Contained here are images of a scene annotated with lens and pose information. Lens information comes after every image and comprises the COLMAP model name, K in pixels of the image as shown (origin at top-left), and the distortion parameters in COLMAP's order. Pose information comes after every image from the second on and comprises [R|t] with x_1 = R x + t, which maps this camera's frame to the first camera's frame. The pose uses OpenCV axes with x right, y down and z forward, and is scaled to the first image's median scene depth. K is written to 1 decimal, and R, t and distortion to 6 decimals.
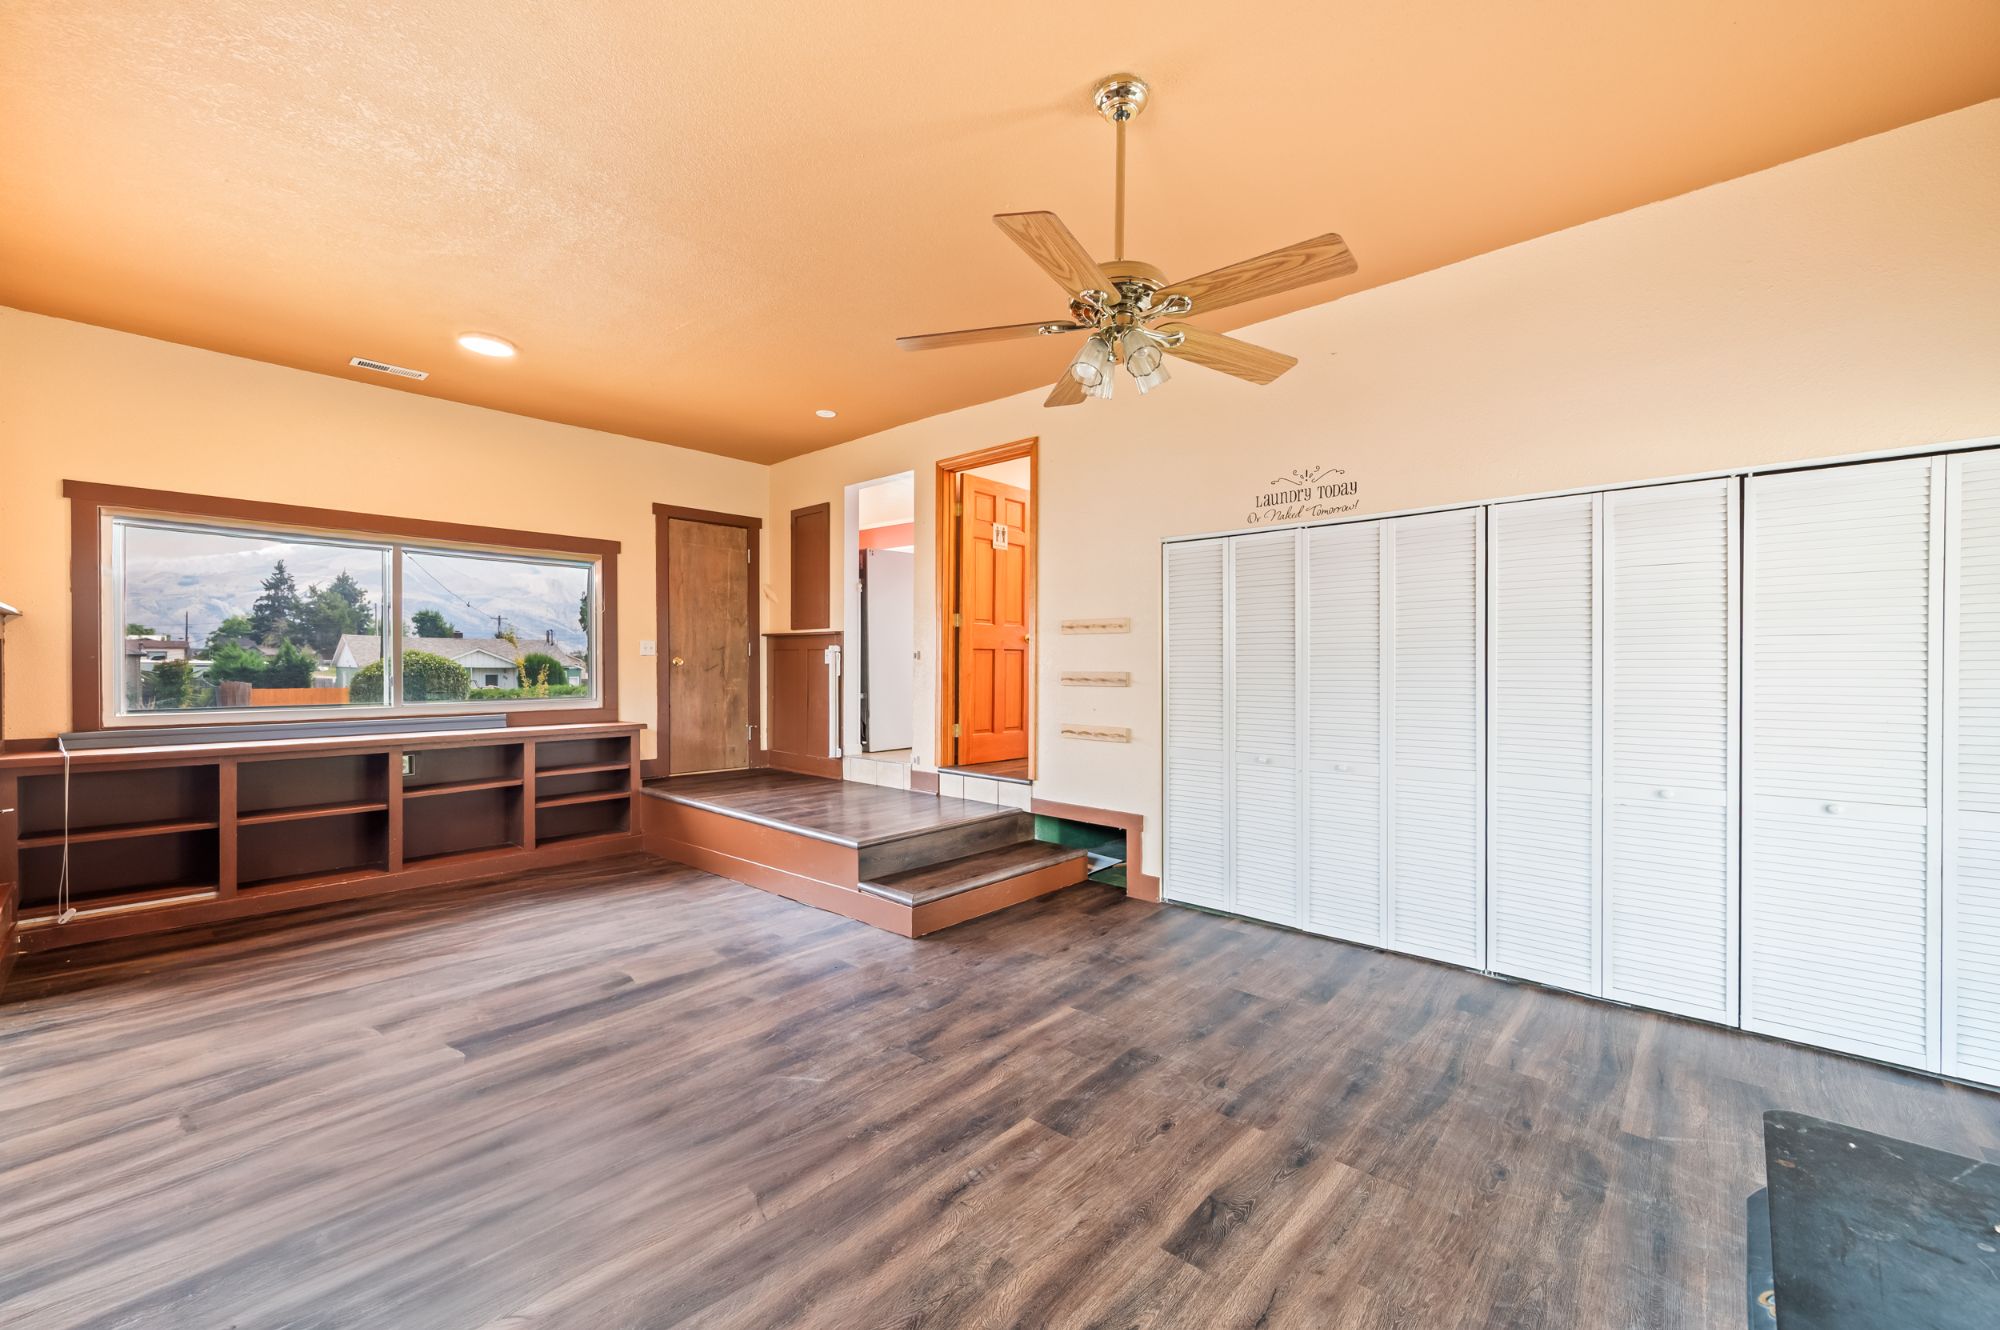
lens RADIAL K [[804.0, 0, 994.6], [0, 804.0, 666.2], [0, 0, 1]] dist [0.002250, -0.000002]
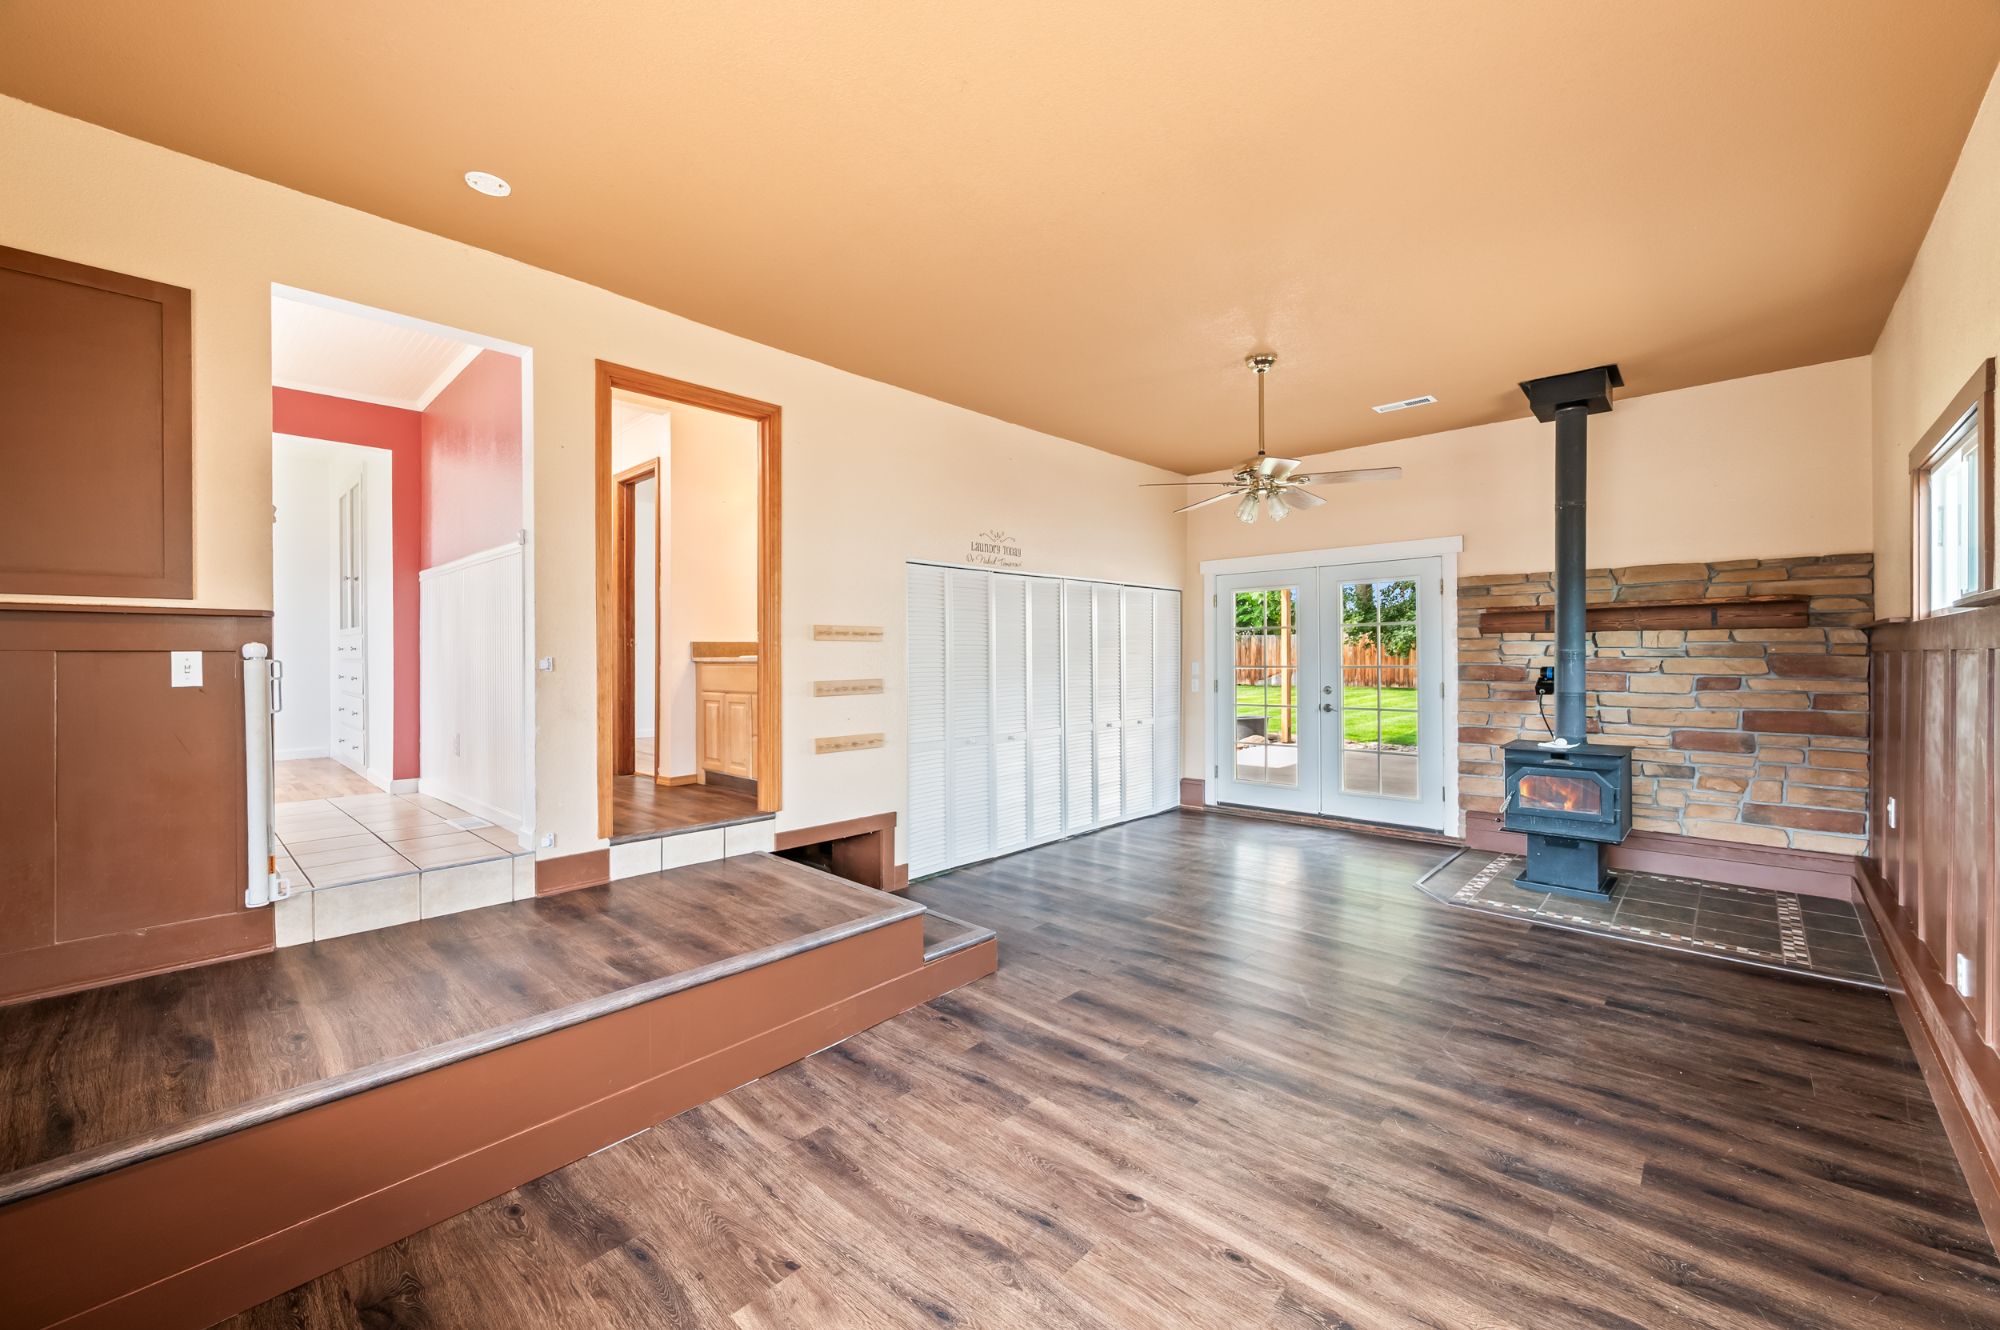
lens RADIAL K [[794.6, 0, 1005.8], [0, 794.6, 659.1], [0, 0, 1]] dist [0.000705, -0.000109]
pose [[0.006715, -0.003357, 0.999972, -0.861423], [0.007572, 0.999966, 0.003307, -0.020512], [-0.999949, 0.007550, 0.006740, 0.827815]]
